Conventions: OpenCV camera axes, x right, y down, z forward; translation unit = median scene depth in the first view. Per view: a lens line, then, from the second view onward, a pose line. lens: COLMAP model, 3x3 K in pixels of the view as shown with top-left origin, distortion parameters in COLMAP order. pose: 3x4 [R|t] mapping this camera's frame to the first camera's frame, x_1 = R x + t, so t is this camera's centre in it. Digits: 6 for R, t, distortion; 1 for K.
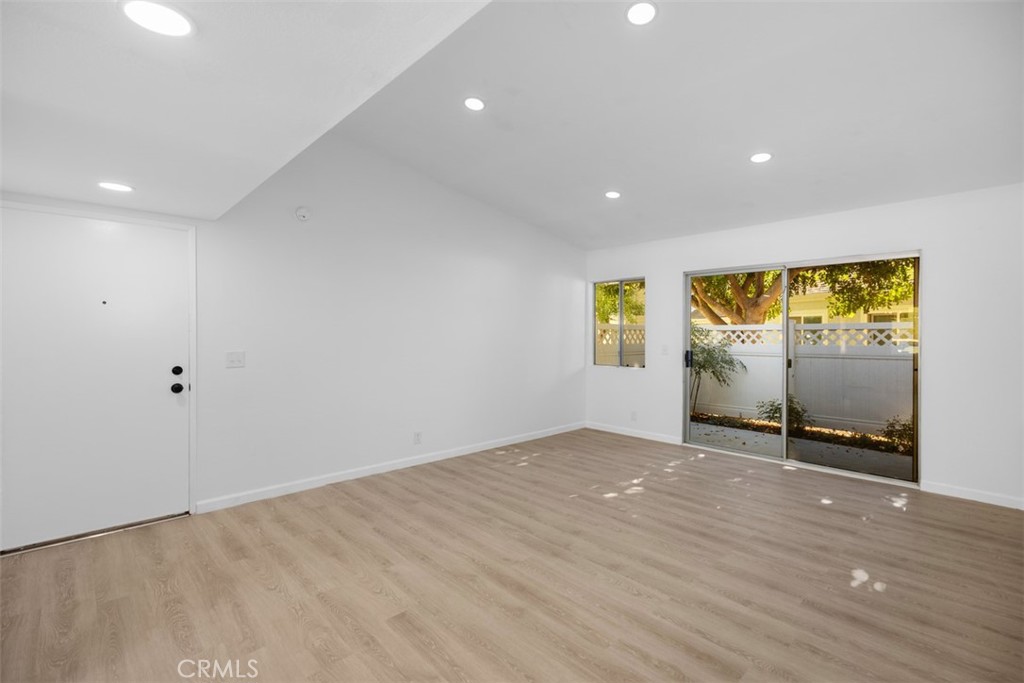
lens RADIAL K [[462.1, 0, 508.6], [0, 462.1, 336.3], [0, 0, 1]] dist [0.006157, -0.001103]
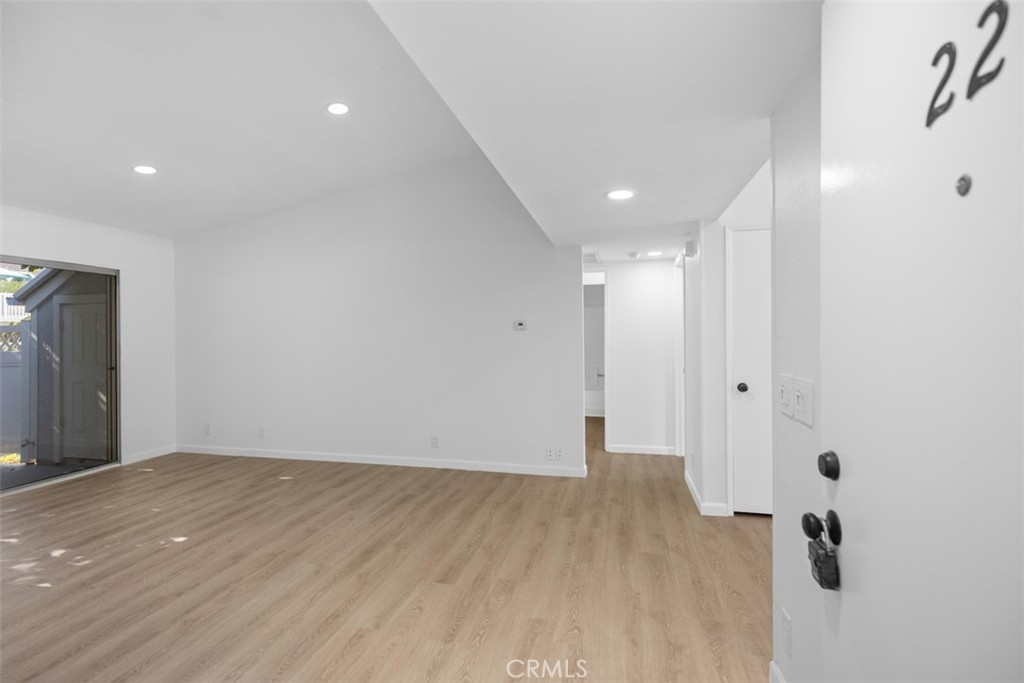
lens RADIAL K [[462.1, 0, 513.0], [0, 462.1, 328.5], [0, 0, 1]] dist [0.006157, -0.001103]
pose [[-0.556105, 0.014125, 0.830992, -0.886569], [0.012119, 0.999887, -0.008886, -0.009786], [-0.831024, 0.005129, -0.556213, 1.019181]]
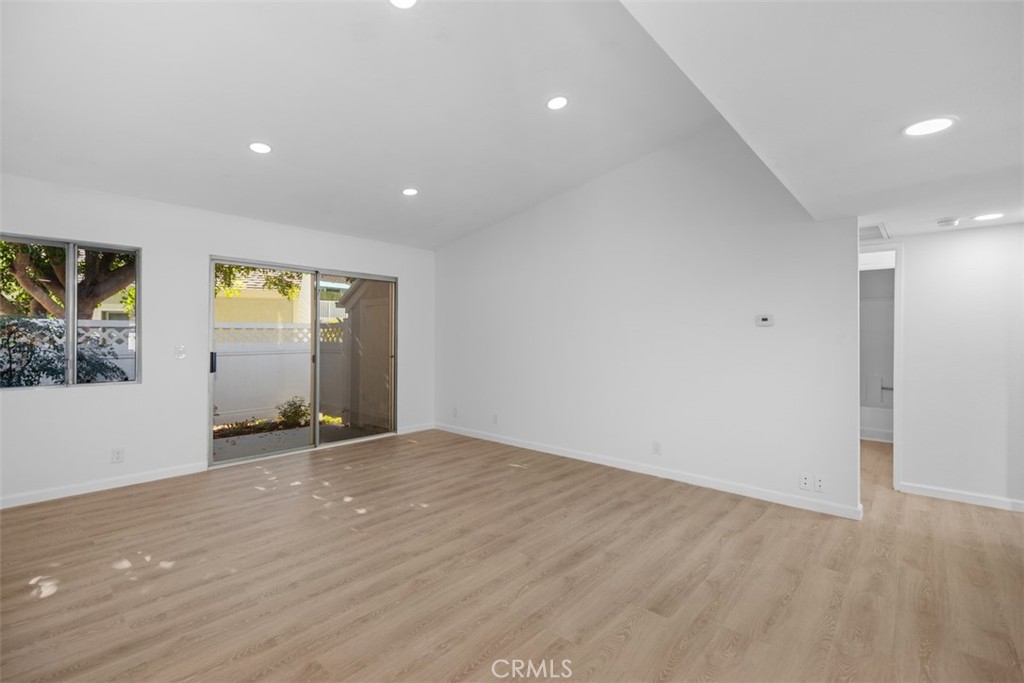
lens RADIAL K [[462.1, 0, 512.8], [0, 462.1, 332.2], [0, 0, 1]] dist [0.006157, -0.001103]
pose [[-0.098411, 0.005611, 0.995130, -0.822095], [0.001621, 0.999984, -0.005478, 0.003977], [-0.995145, 0.001074, -0.098418, 0.958910]]
